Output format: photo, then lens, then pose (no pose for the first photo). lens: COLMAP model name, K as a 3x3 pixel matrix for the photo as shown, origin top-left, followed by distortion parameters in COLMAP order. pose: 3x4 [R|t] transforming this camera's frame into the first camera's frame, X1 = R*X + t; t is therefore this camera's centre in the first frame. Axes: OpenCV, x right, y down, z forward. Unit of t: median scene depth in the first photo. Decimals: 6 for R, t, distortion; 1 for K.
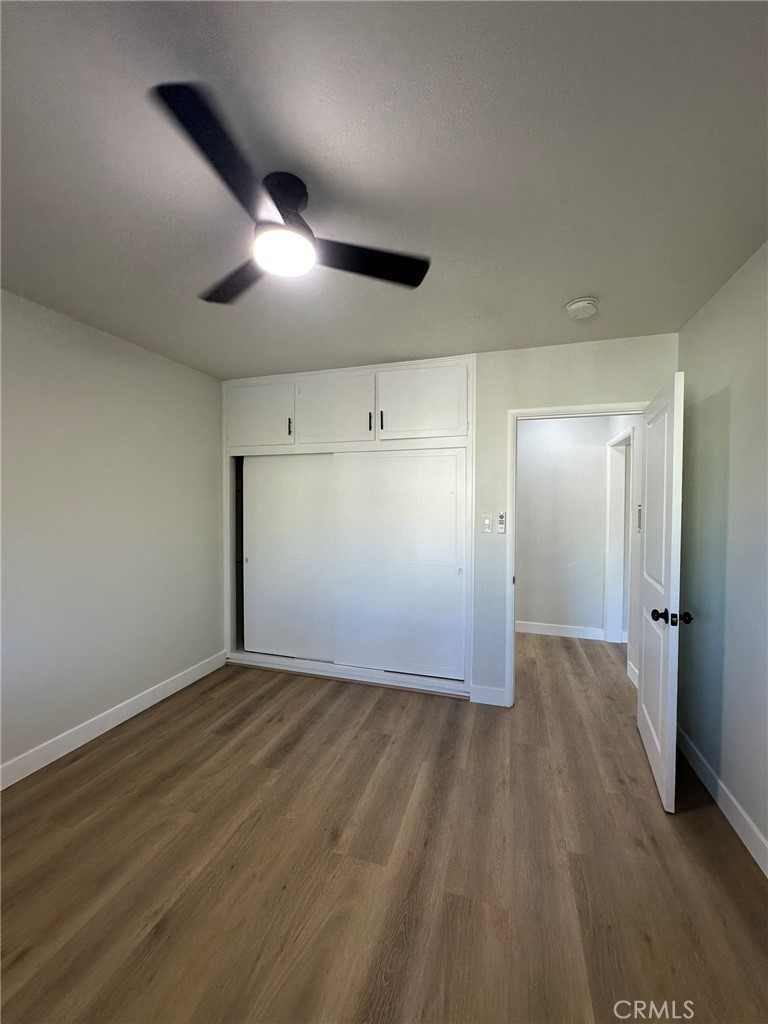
lens RADIAL K [[408.4, 0, 387.0], [0, 408.4, 508.9], [0, 0, 1]] dist [-0.005395, 0.001685]
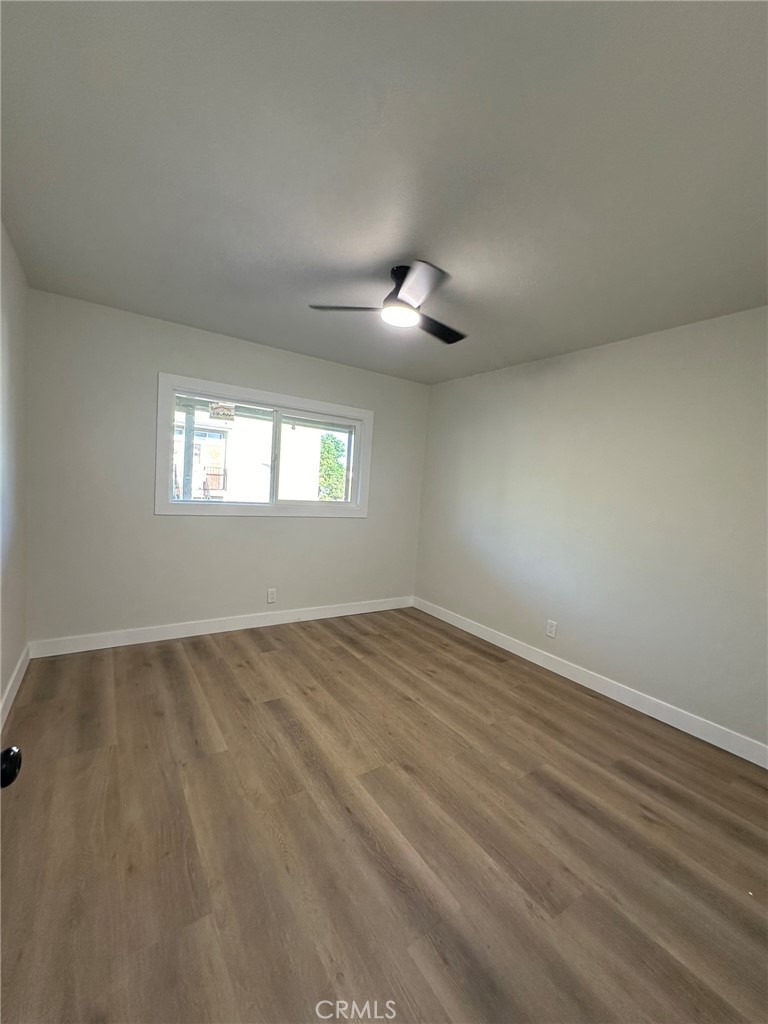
lens RADIAL K [[408.4, 0, 381.3], [0, 408.4, 515.3], [0, 0, 1]] dist [-0.005395, 0.001685]
pose [[-0.626190, 0.011451, -0.779586, 0.681034], [-0.081936, 0.993389, 0.080405, 0.013111], [0.775353, 0.114225, -0.621112, 1.336601]]
